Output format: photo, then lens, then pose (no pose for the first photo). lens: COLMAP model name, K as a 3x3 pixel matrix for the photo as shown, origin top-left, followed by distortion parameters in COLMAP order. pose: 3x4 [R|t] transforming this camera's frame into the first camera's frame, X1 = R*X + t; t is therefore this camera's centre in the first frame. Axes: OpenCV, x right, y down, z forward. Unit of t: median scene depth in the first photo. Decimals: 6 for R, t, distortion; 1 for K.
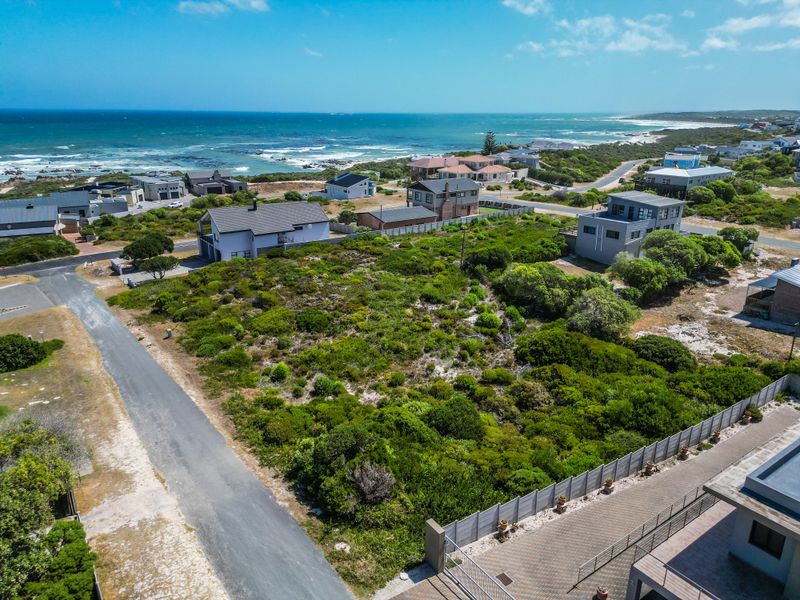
lens RADIAL K [[561.2, 0, 400.0], [0, 561.2, 300.0], [0, 0, 1]] dist [0.081903, -0.083351]
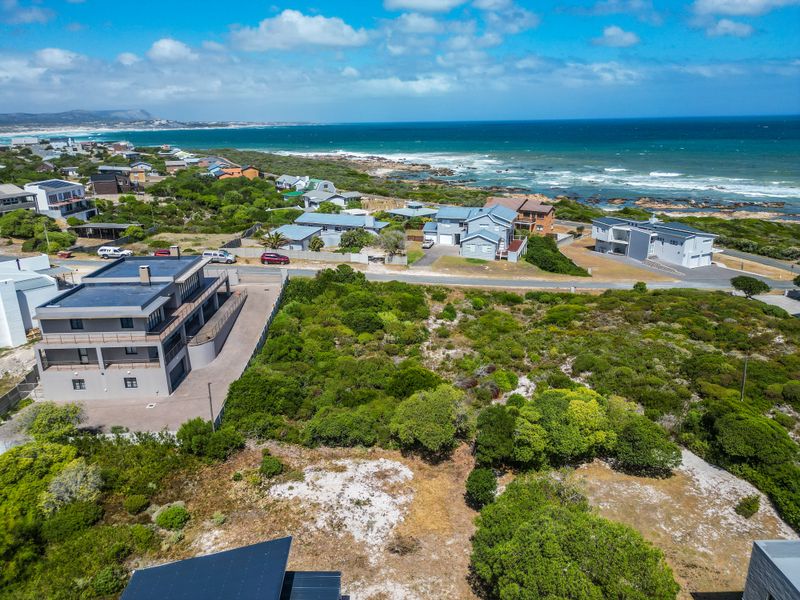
lens RADIAL K [[561.2, 0, 400.0], [0, 561.2, 300.0], [0, 0, 1]] dist [0.081903, -0.083351]
pose [[-0.554155, 0.258727, -0.791184, 1.020429], [-0.251921, 0.853771, 0.455643, -0.483143], [0.793377, 0.451813, -0.407943, 1.307786]]
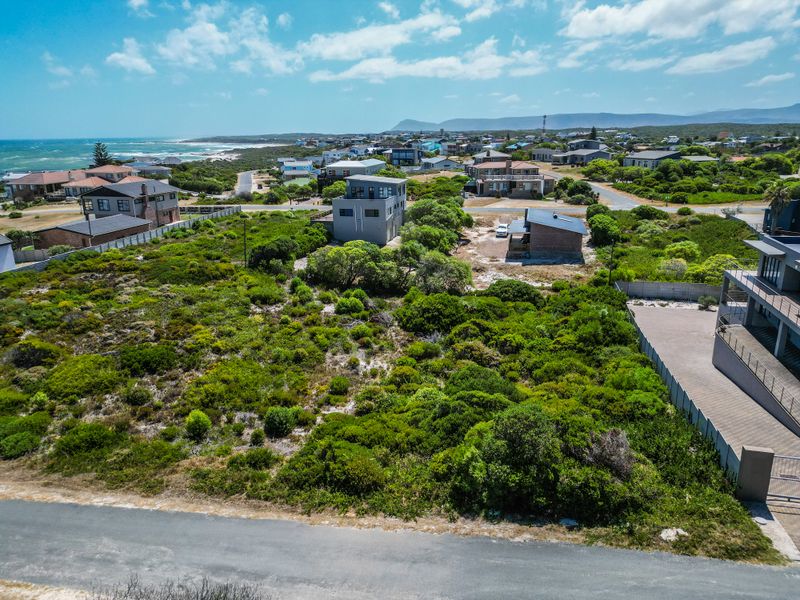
lens RADIAL K [[561.2, 0, 400.0], [0, 561.2, 300.0], [0, 0, 1]] dist [0.081903, -0.083351]
pose [[0.750105, -0.202002, 0.629712, -0.376881], [0.226866, 0.973025, 0.041892, 0.009822], [-0.621188, 0.111437, 0.775698, 0.288838]]
